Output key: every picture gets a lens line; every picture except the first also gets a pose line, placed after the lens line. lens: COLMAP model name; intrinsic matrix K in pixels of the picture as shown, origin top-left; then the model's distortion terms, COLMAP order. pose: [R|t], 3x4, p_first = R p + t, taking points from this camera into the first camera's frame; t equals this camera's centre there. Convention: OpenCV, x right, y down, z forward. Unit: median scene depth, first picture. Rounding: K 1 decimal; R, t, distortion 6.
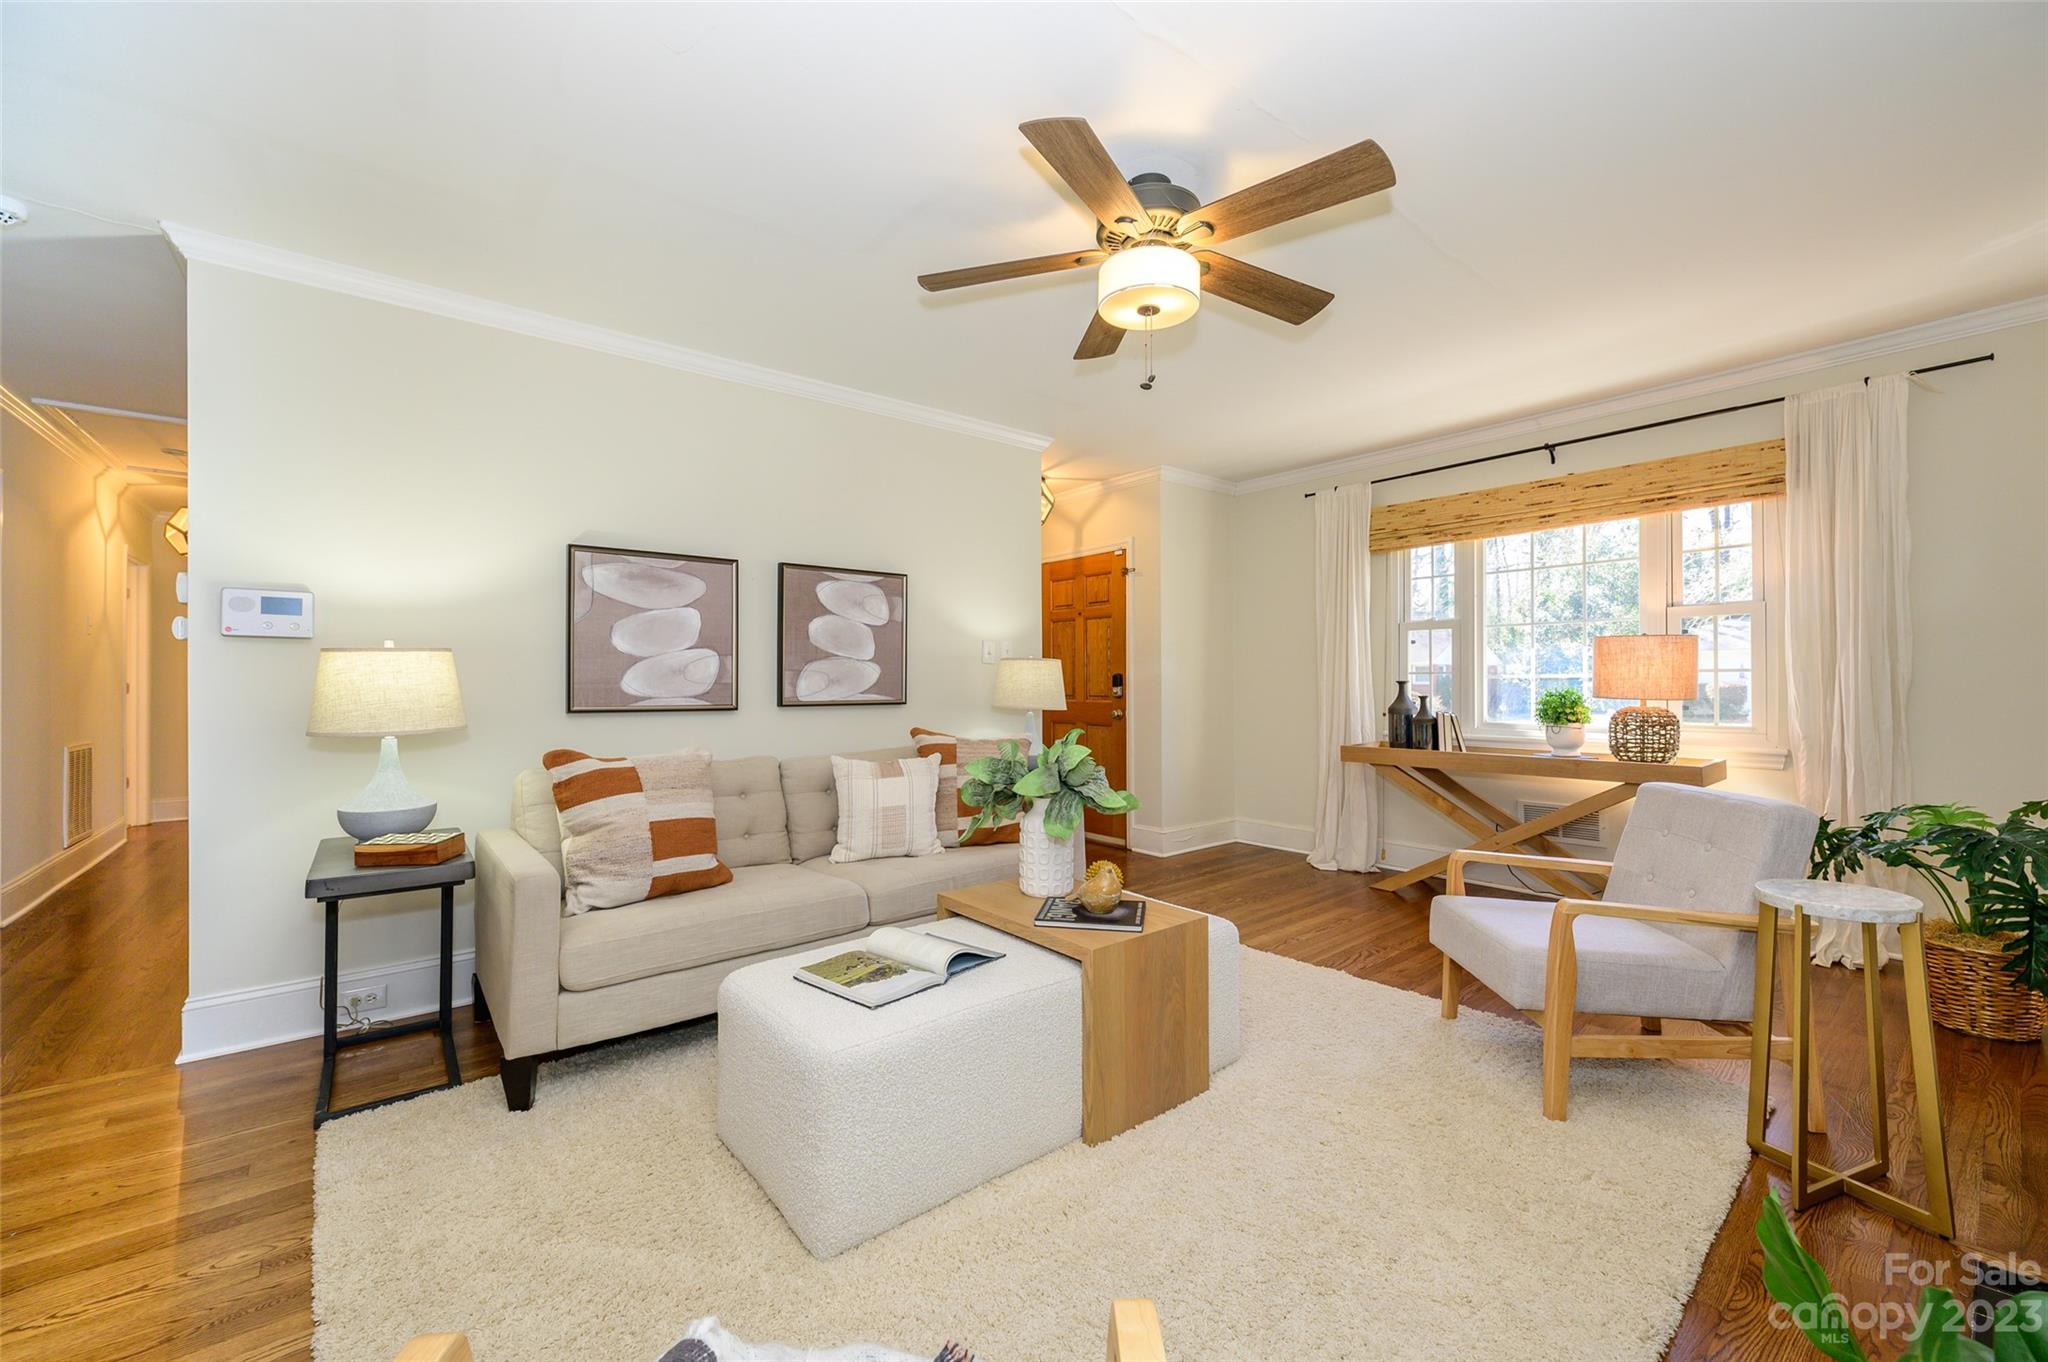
lens RADIAL K [[810.1, 0, 1030.1], [0, 810.1, 679.0], [0, 0, 1]] dist [-0.001846, 0.000672]
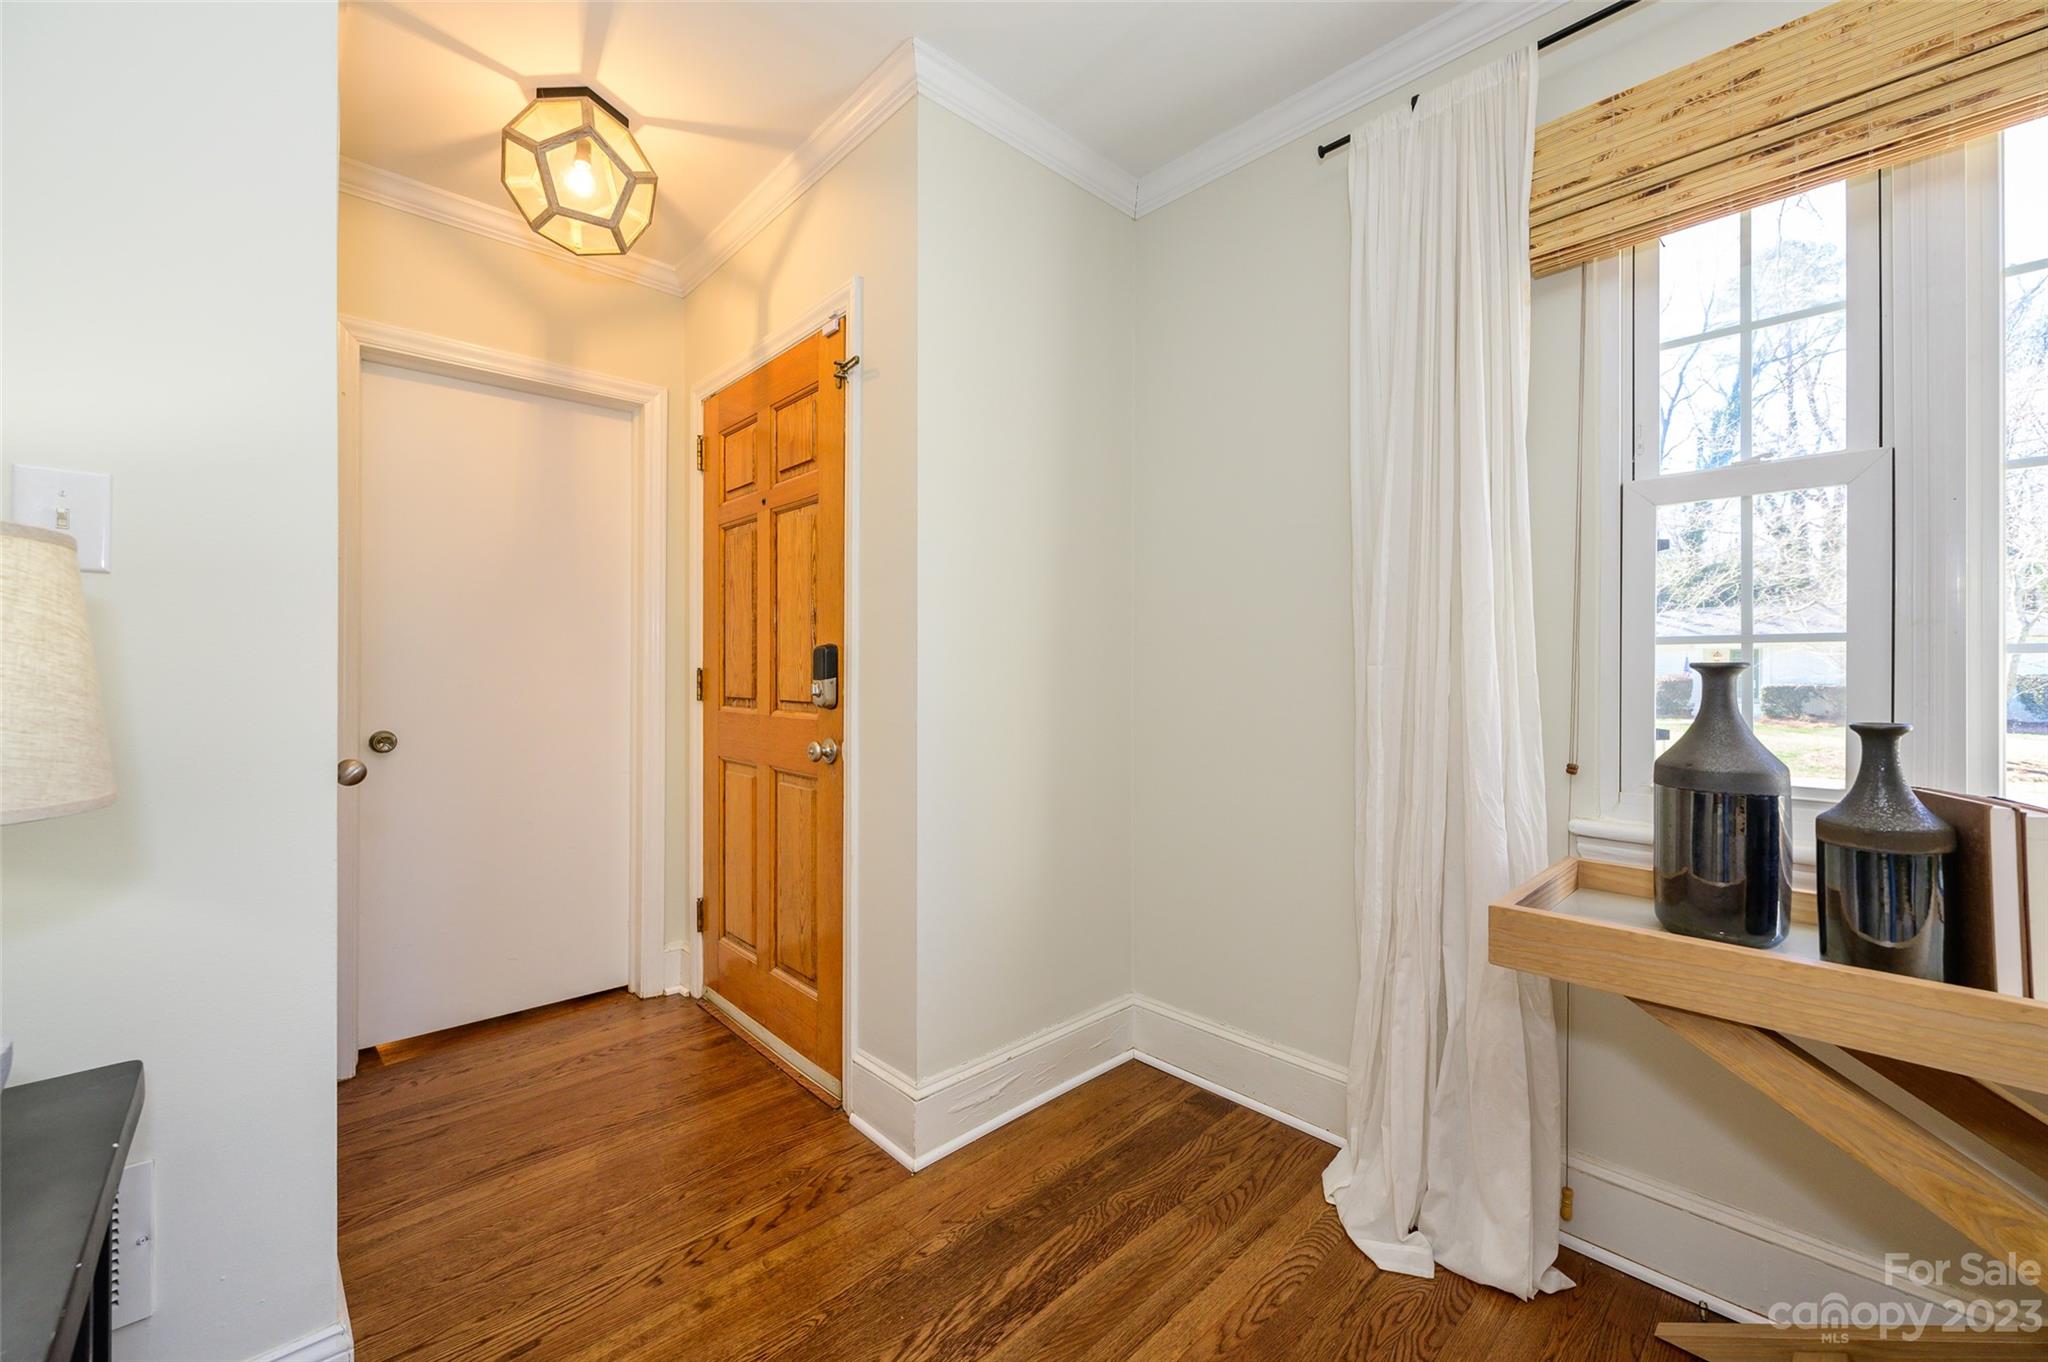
lens RADIAL K [[810.1, 0, 1024.3], [0, 810.1, 670.1], [0, 0, 1]] dist [-0.001846, 0.000672]
pose [[0.997154, 0.004535, 0.075256, 0.246059], [-0.004411, 0.999989, -0.001821, 0.007999], [-0.075264, 0.001484, 0.997163, 0.877653]]
